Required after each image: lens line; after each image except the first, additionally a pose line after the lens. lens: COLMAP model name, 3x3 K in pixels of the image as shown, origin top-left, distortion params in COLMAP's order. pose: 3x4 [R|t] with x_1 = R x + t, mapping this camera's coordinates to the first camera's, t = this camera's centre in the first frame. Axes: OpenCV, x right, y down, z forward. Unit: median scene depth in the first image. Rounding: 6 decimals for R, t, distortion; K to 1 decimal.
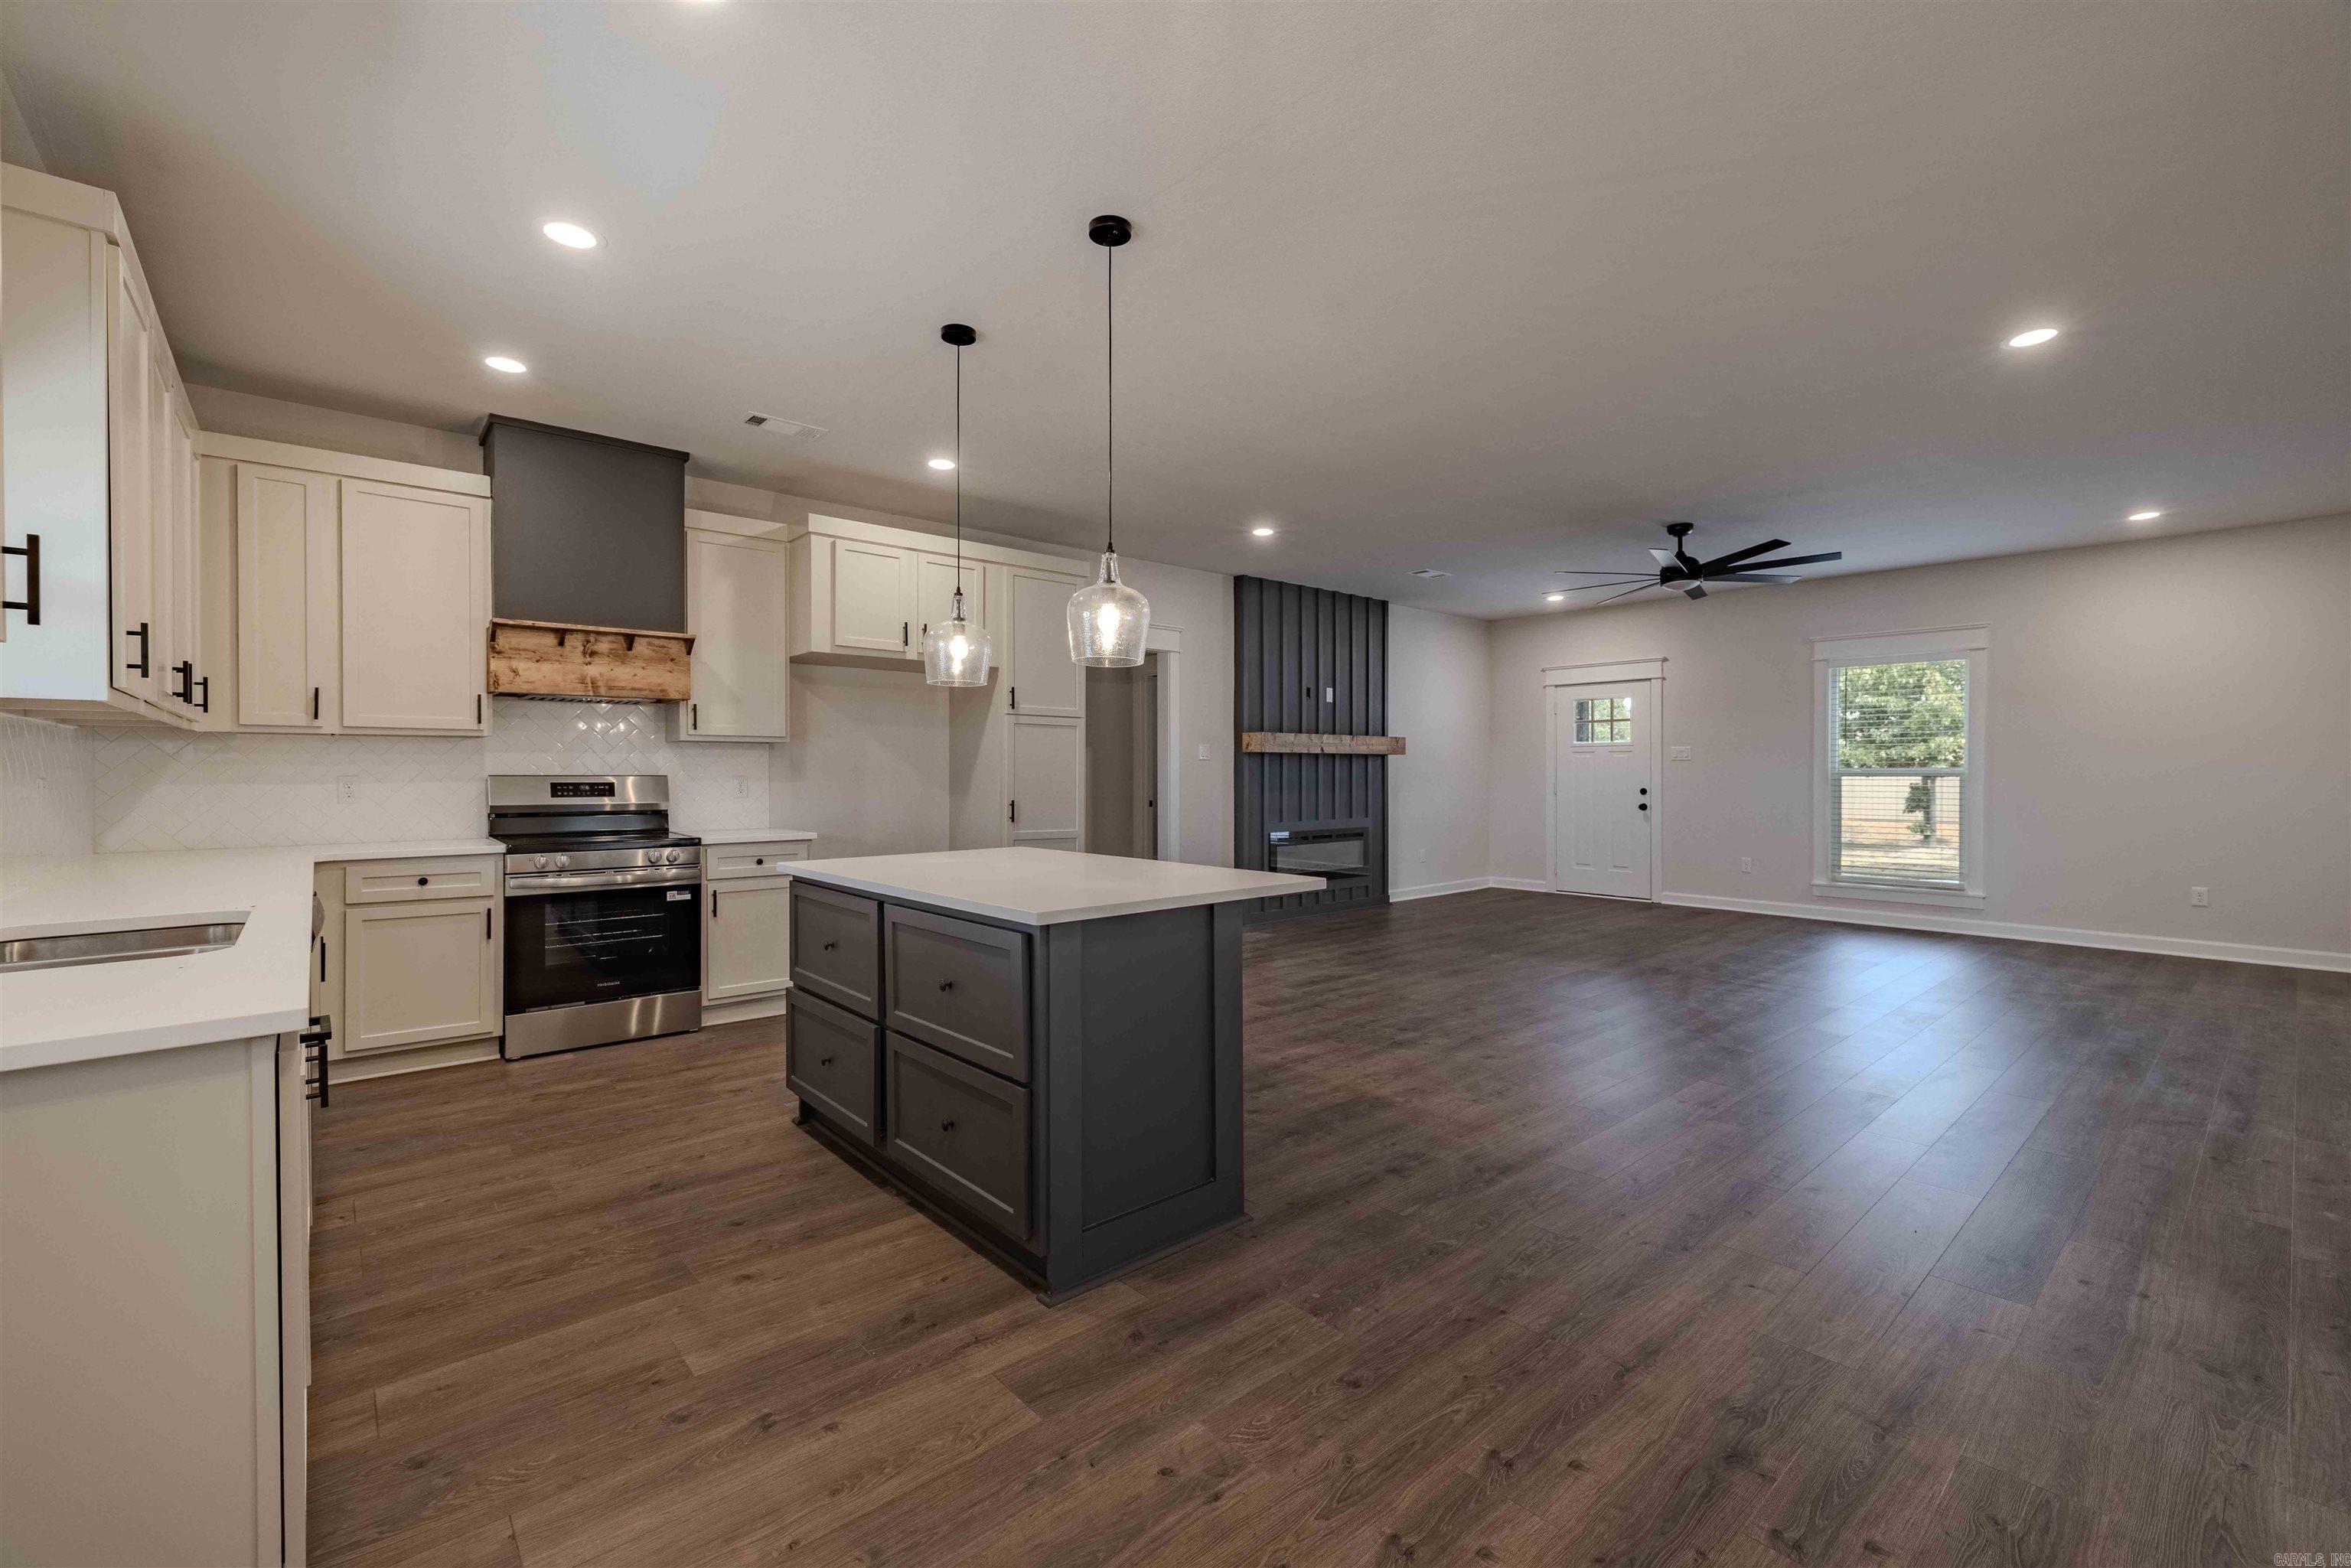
lens RADIAL K [[973.1, 0, 1178.2], [0, 973.1, 772.0], [0, 0, 1]] dist [0.000715, -0.000159]
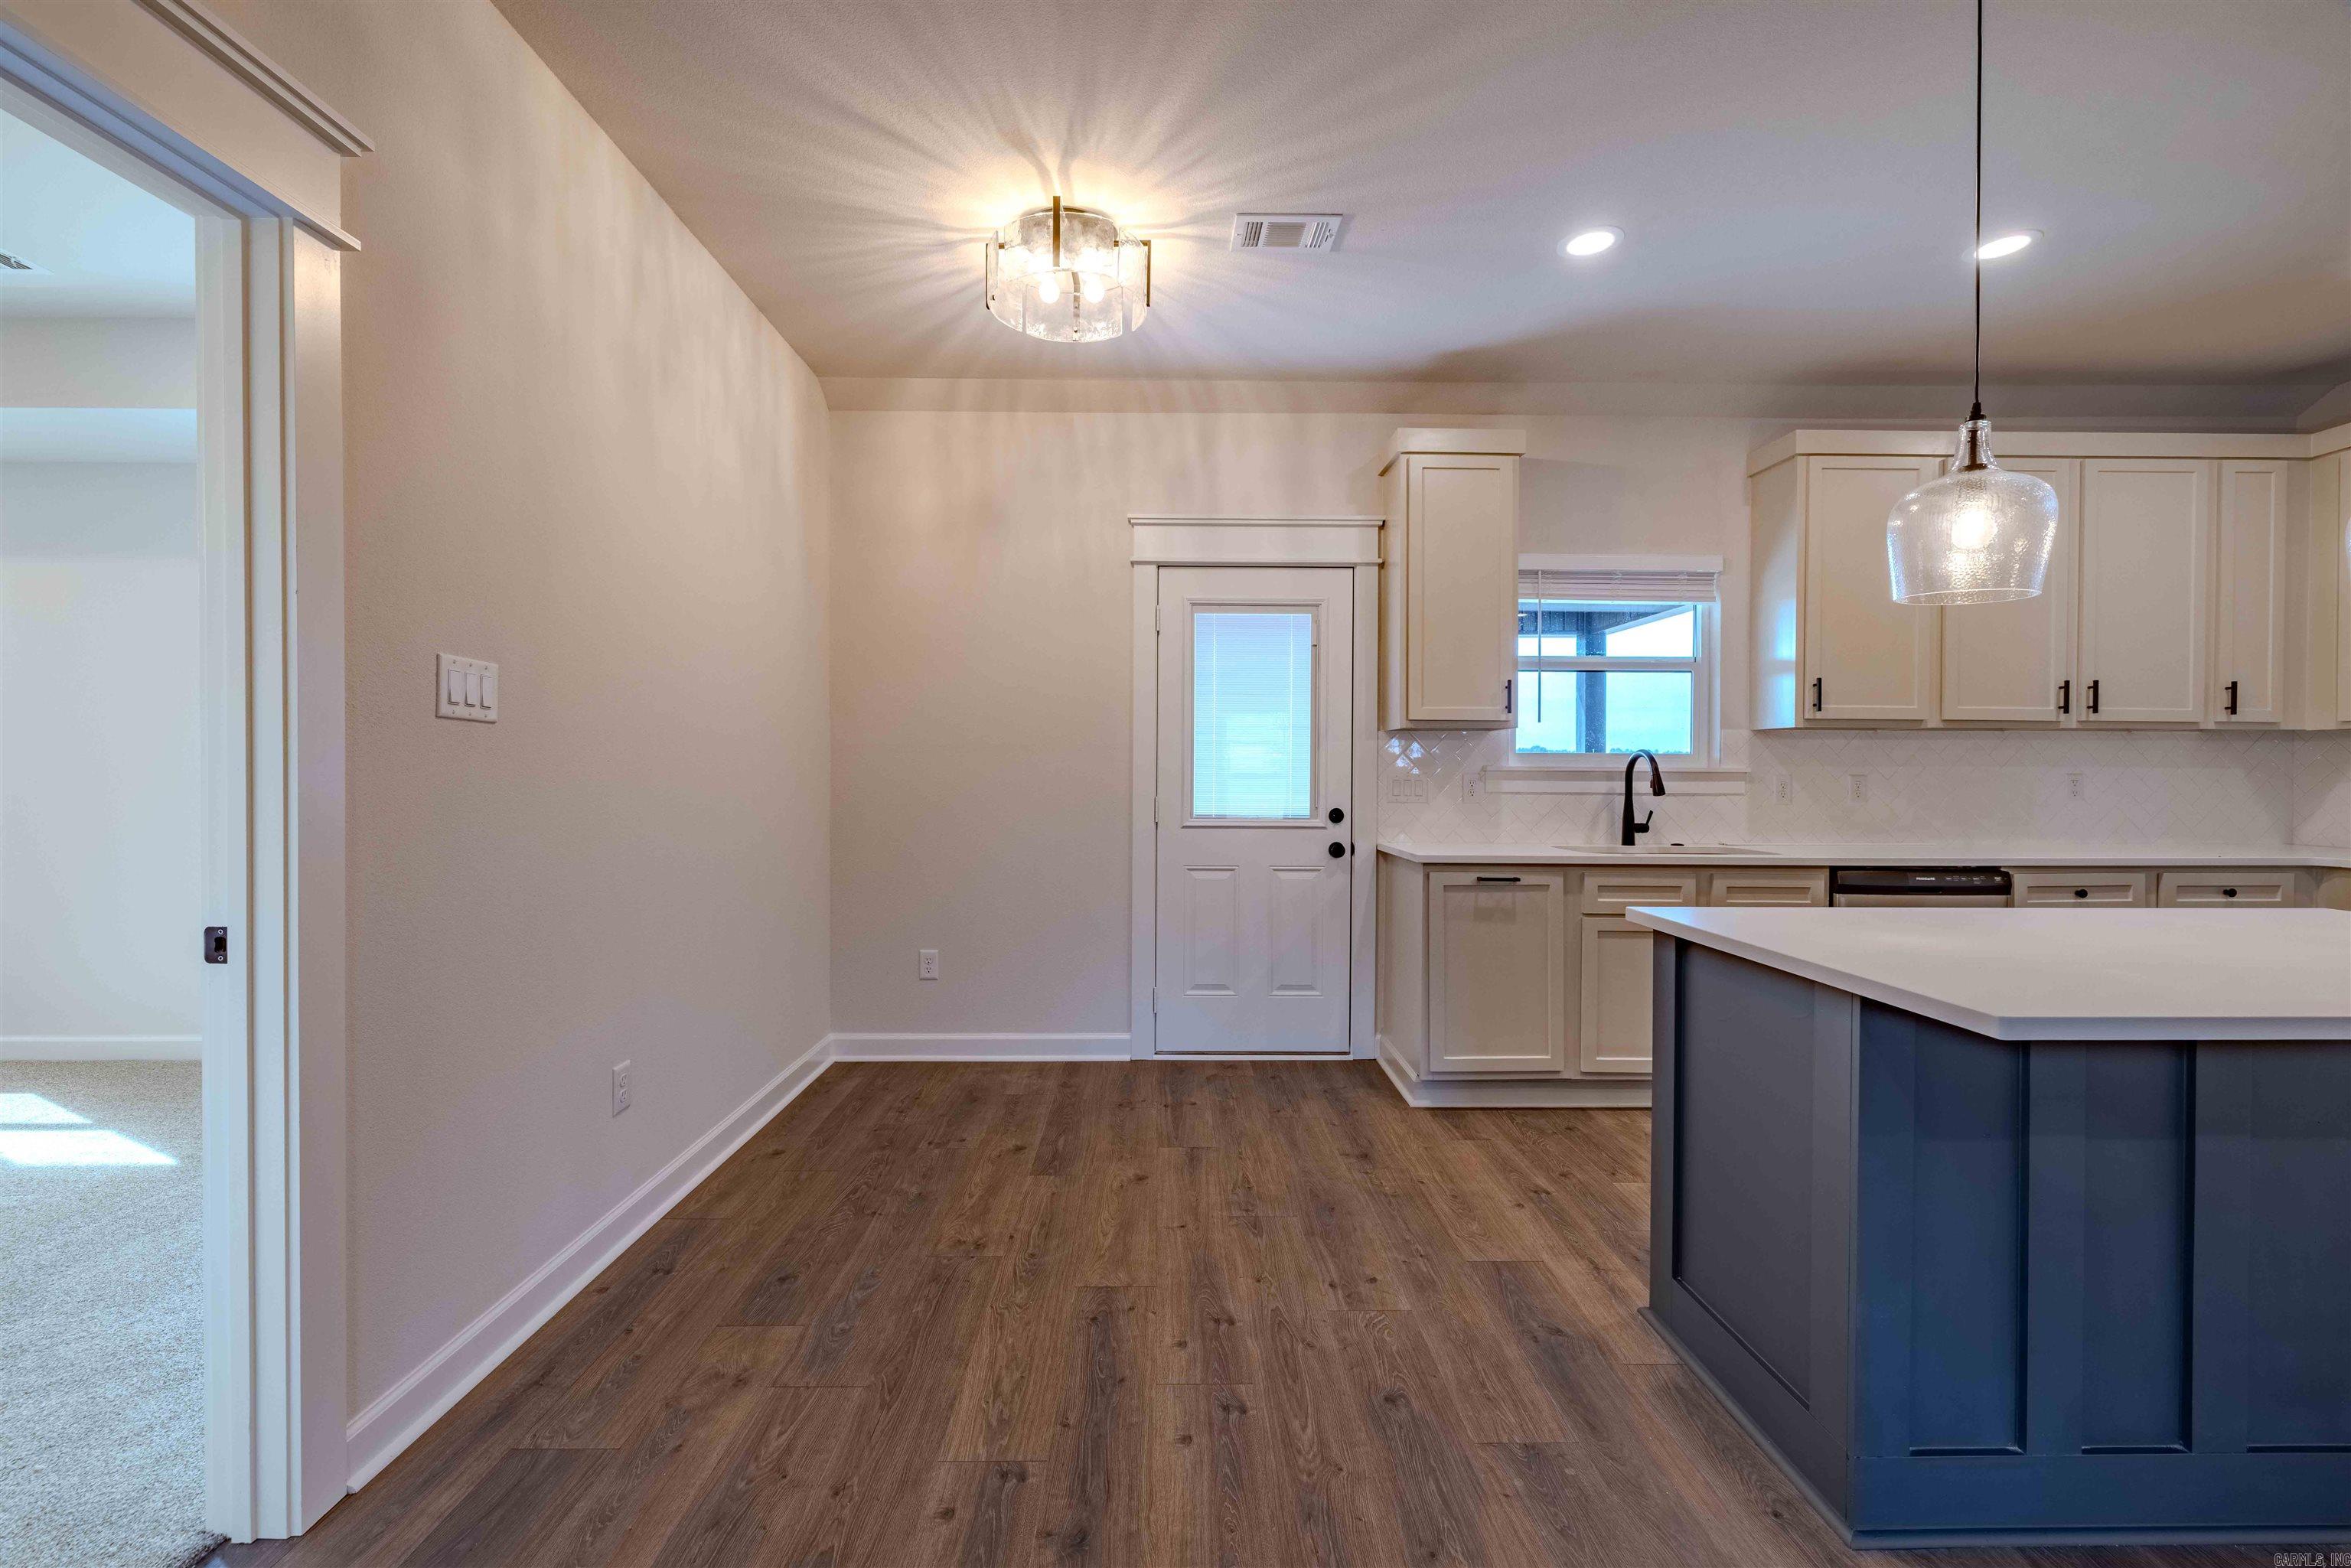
lens RADIAL K [[973.1, 0, 1178.2], [0, 973.1, 772.0], [0, 0, 1]] dist [0.000715, -0.000159]
pose [[-0.642448, 0.003247, -0.766322, 1.122468], [-0.000569, 0.999989, 0.004714, -0.005607], [0.766329, 0.003465, -0.642439, 1.541346]]
